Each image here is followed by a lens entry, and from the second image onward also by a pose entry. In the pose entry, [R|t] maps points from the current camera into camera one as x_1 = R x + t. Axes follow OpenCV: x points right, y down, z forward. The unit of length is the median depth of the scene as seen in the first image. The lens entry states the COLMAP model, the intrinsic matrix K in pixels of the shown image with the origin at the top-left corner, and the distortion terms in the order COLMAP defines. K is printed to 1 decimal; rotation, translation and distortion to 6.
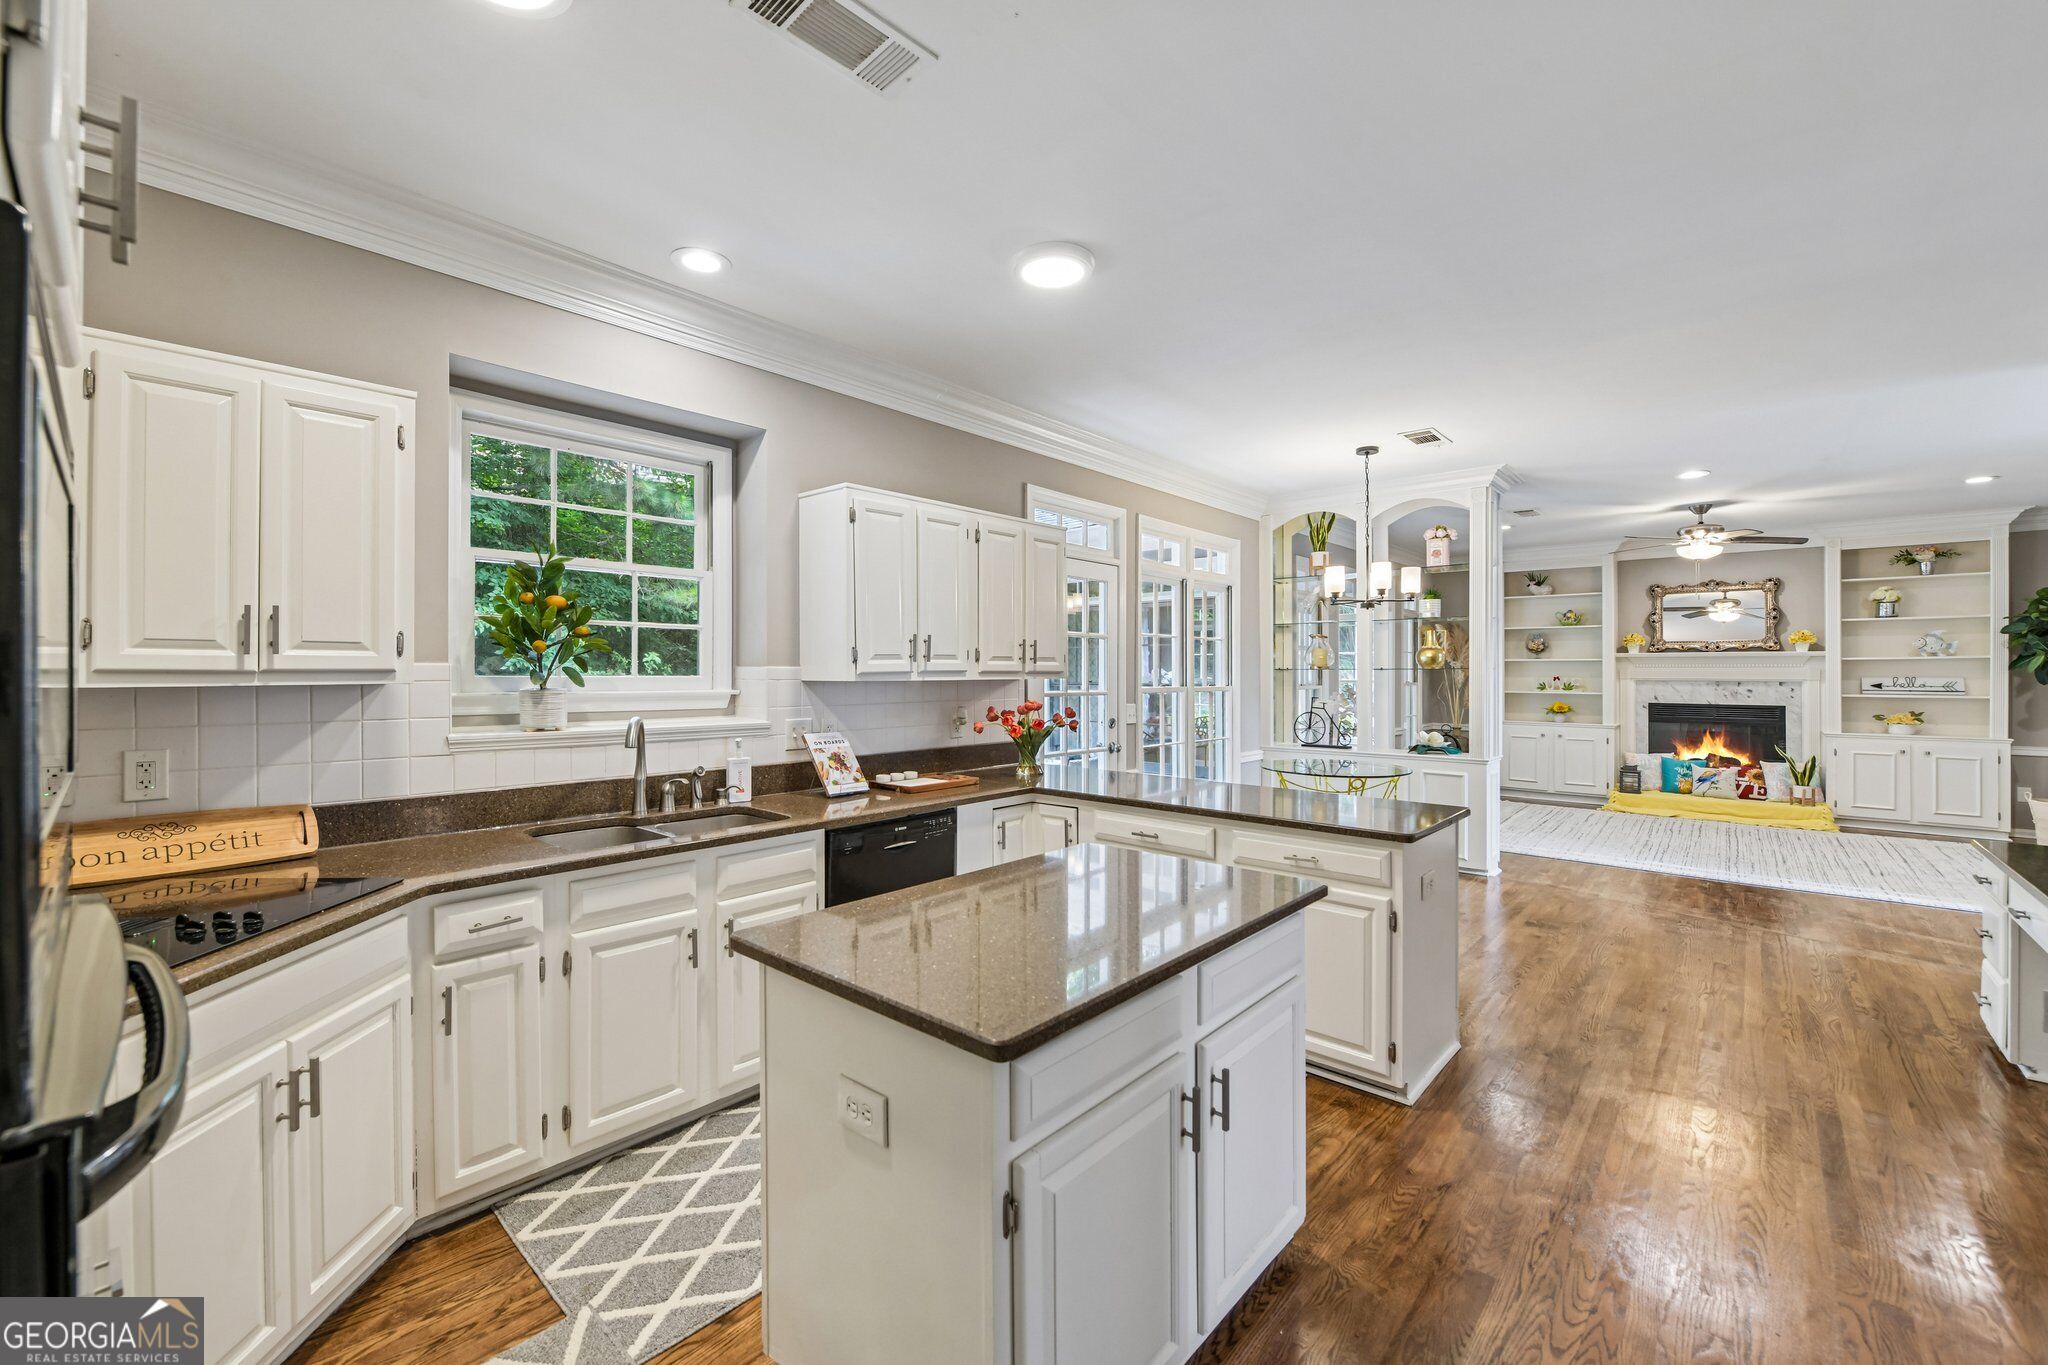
lens RADIAL K [[822.5, 0, 1015.6], [0, 822.5, 668.6], [0, 0, 1]] dist [-0.012219, -0.000912]
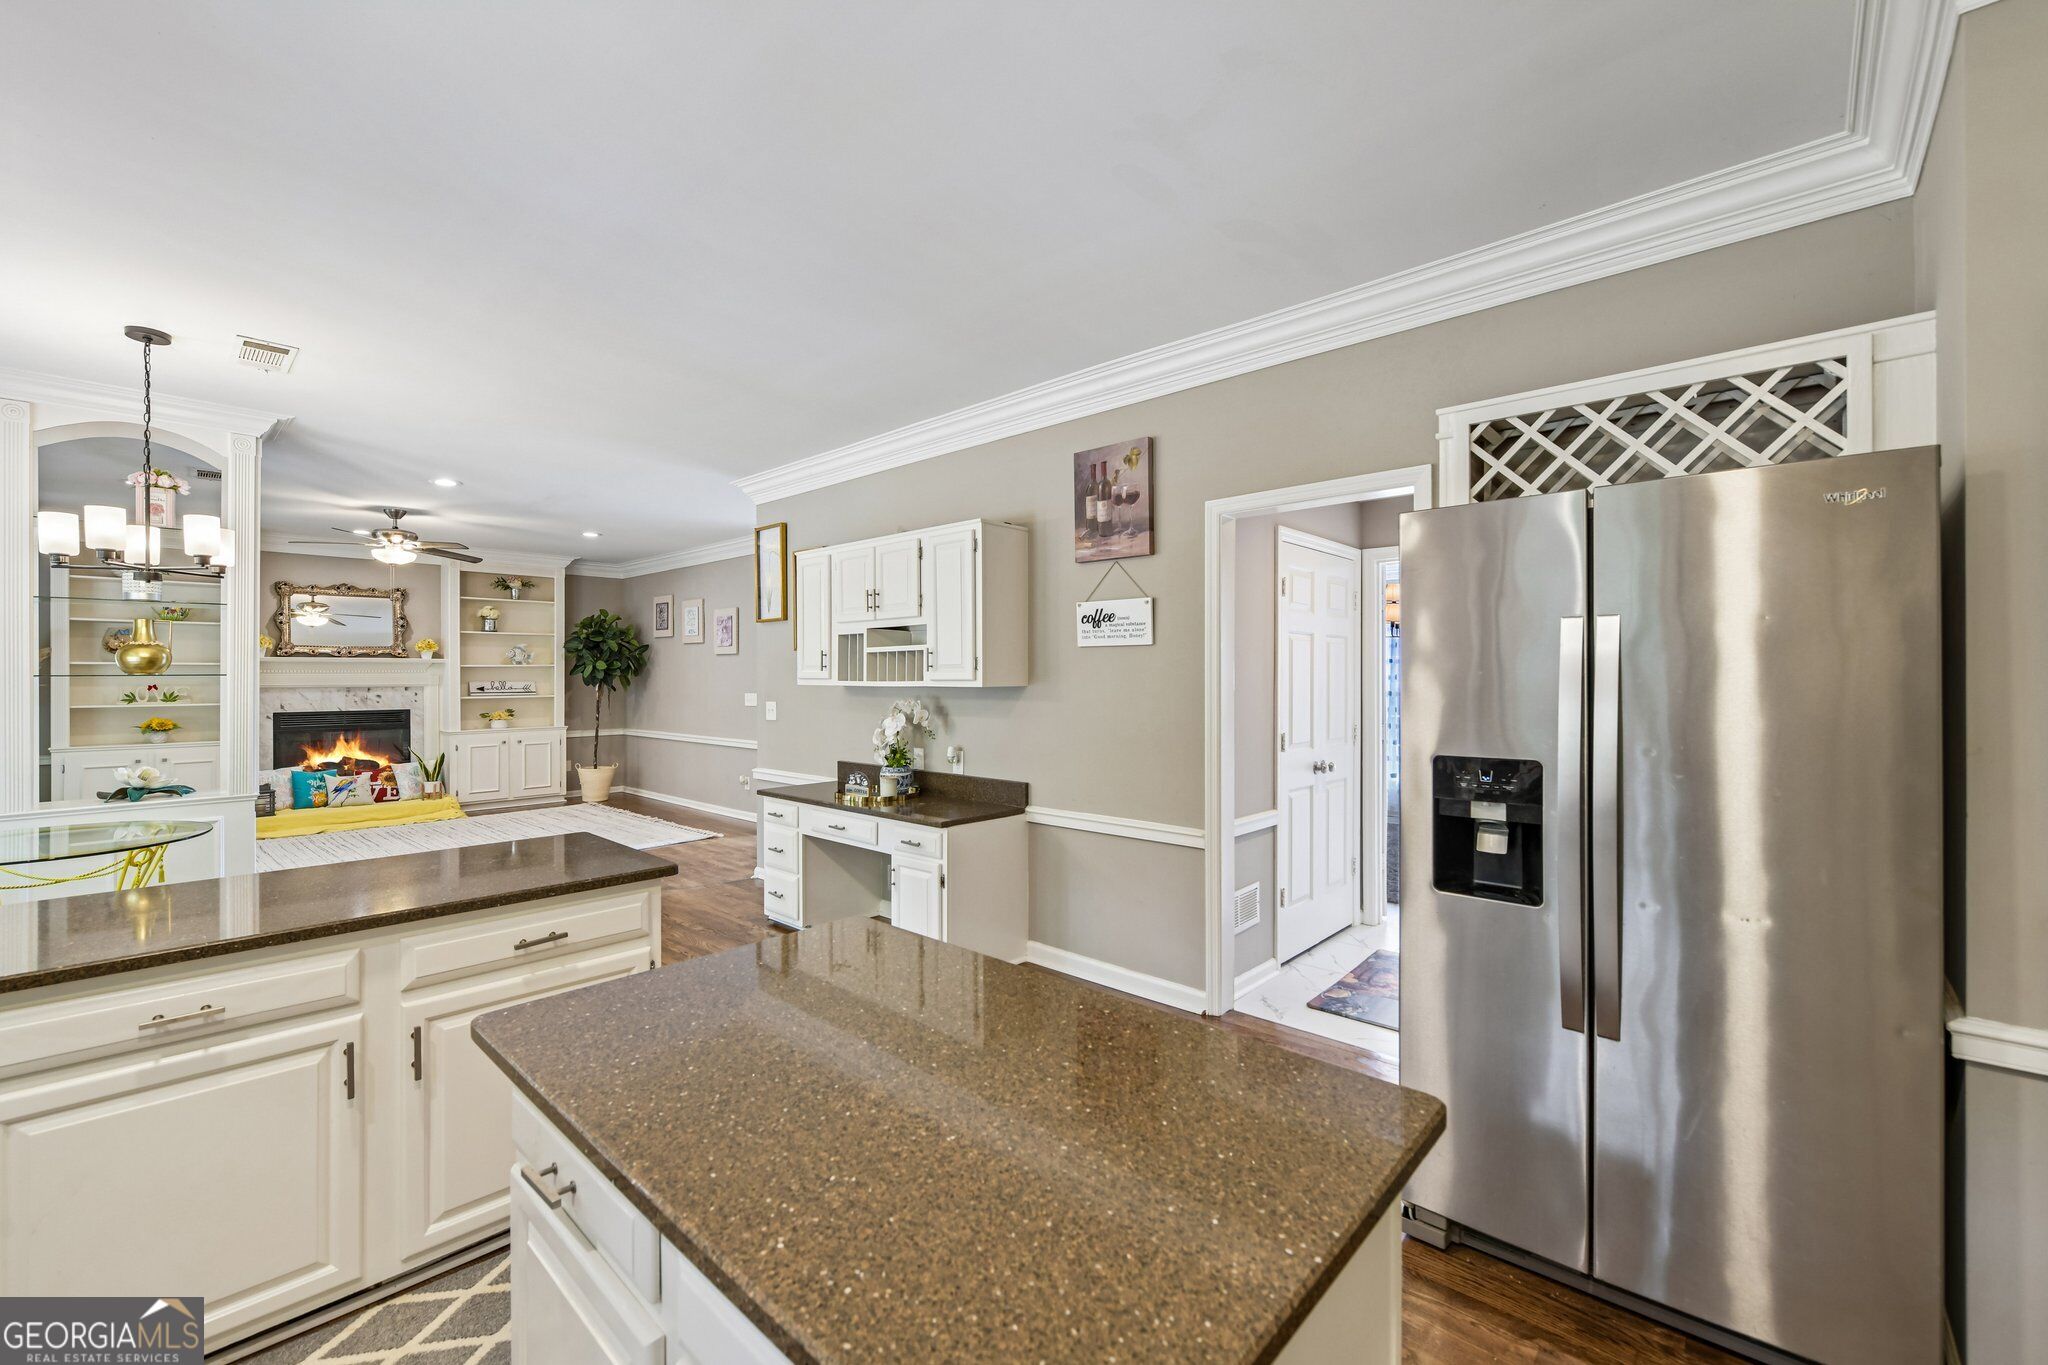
lens RADIAL K [[822.5, 0, 1016.9], [0, 822.5, 674.1], [0, 0, 1]] dist [-0.012219, -0.000912]
pose [[0.011897, -0.001150, 0.999929, -0.118354], [0.000511, 0.999999, 0.001144, -0.001063], [-0.999929, 0.000497, 0.011898, 0.189444]]
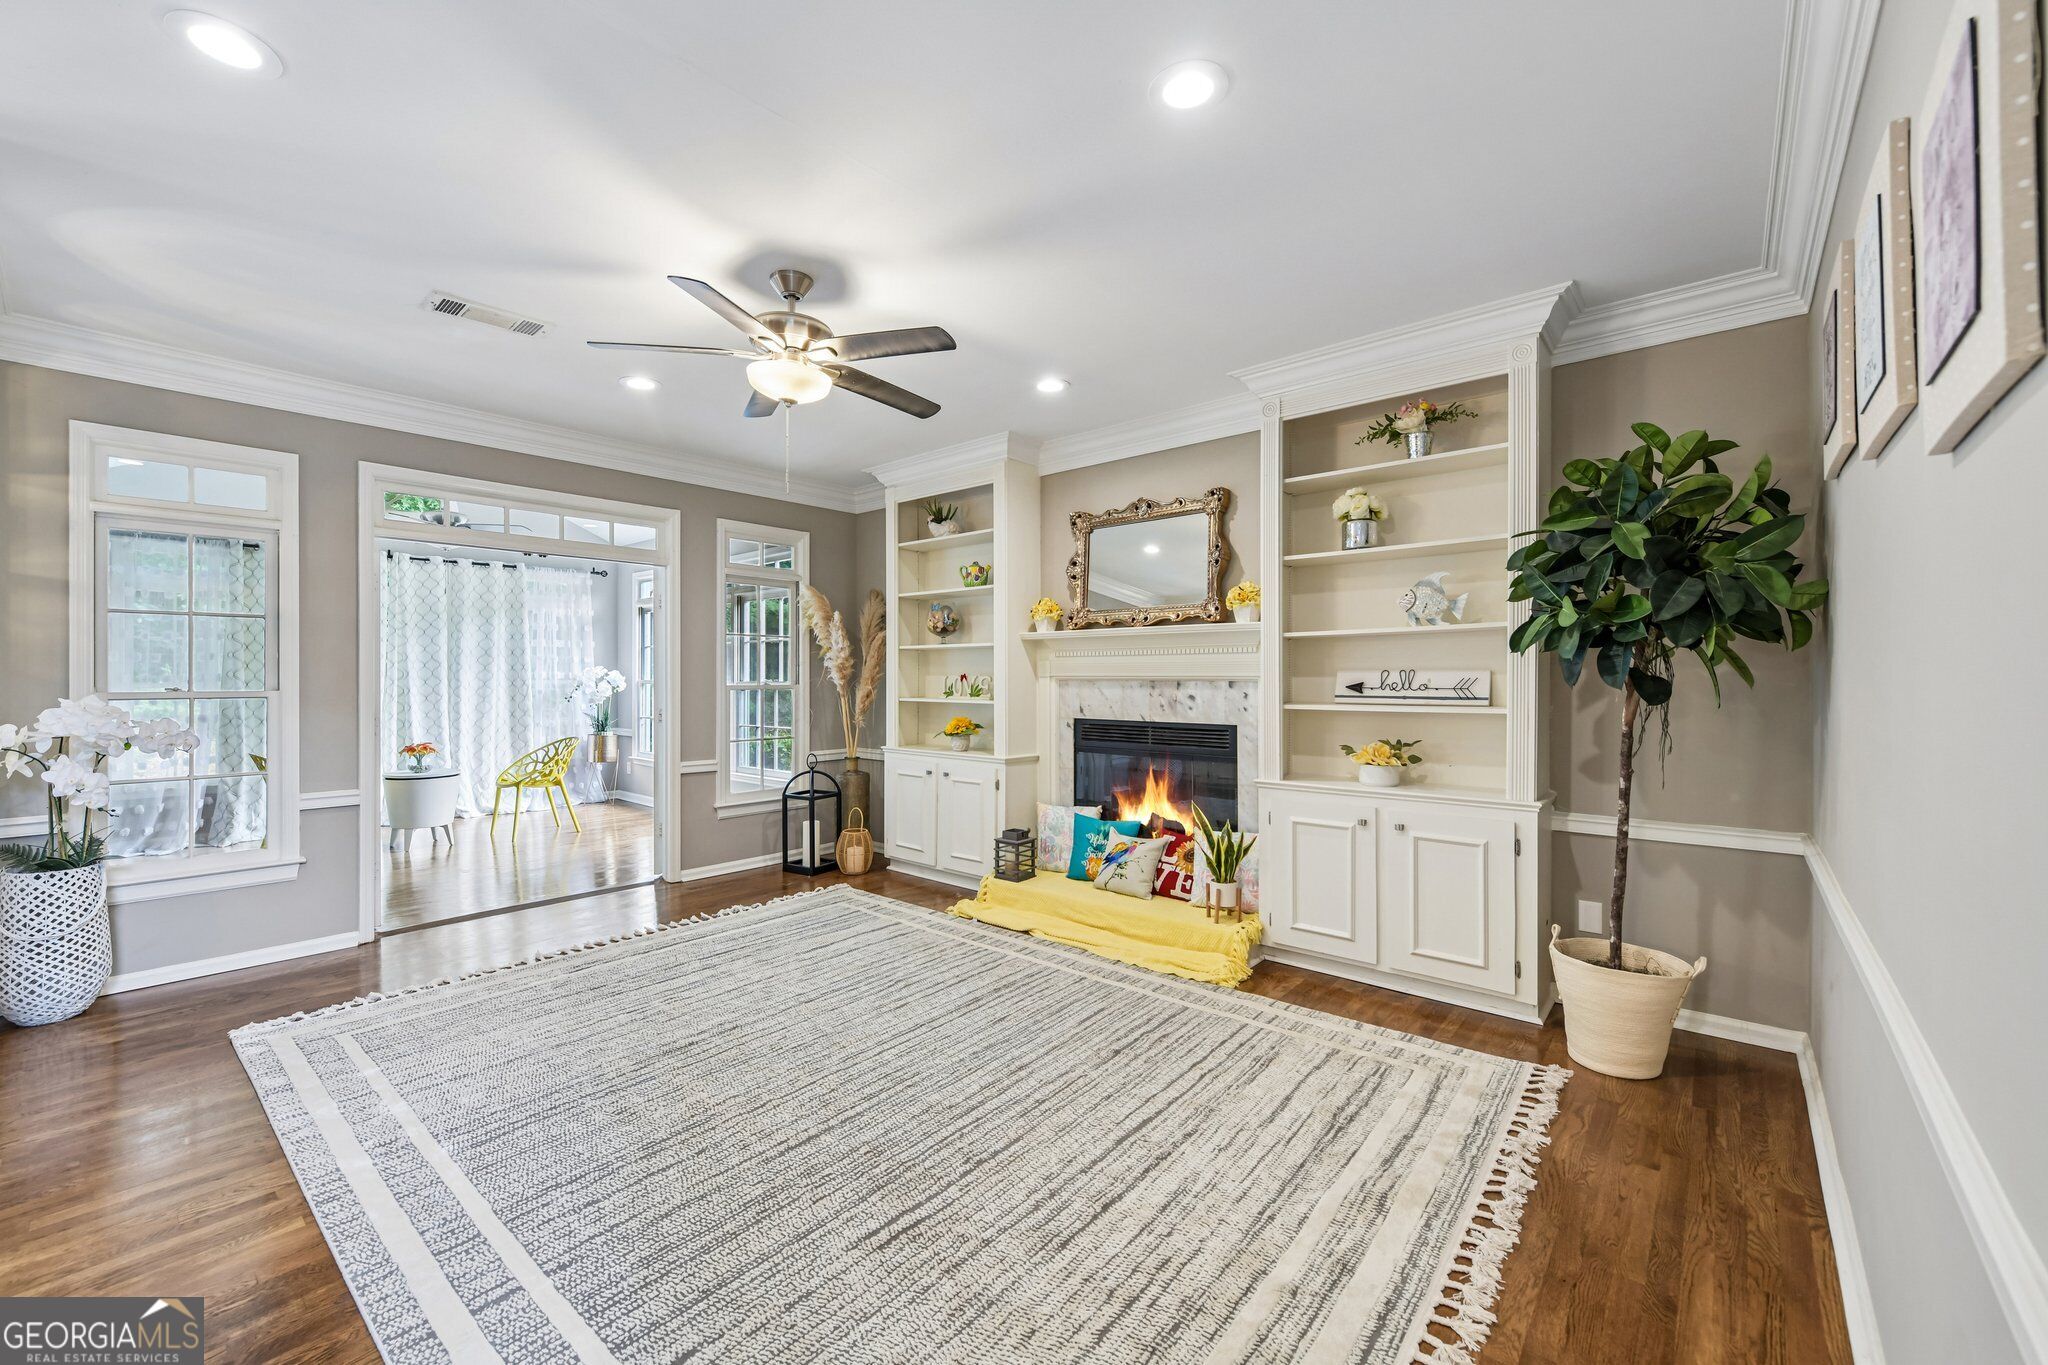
lens RADIAL K [[824.7, 0, 1019.6], [0, 824.7, 680.9], [0, 0, 1]] dist [-0.009394, -0.000799]
pose [[0.999767, -0.000351, 0.021600, 0.793769], [0.000247, 0.999988, 0.004820, 0.013881], [-0.021602, -0.004813, 0.999755, 0.458685]]
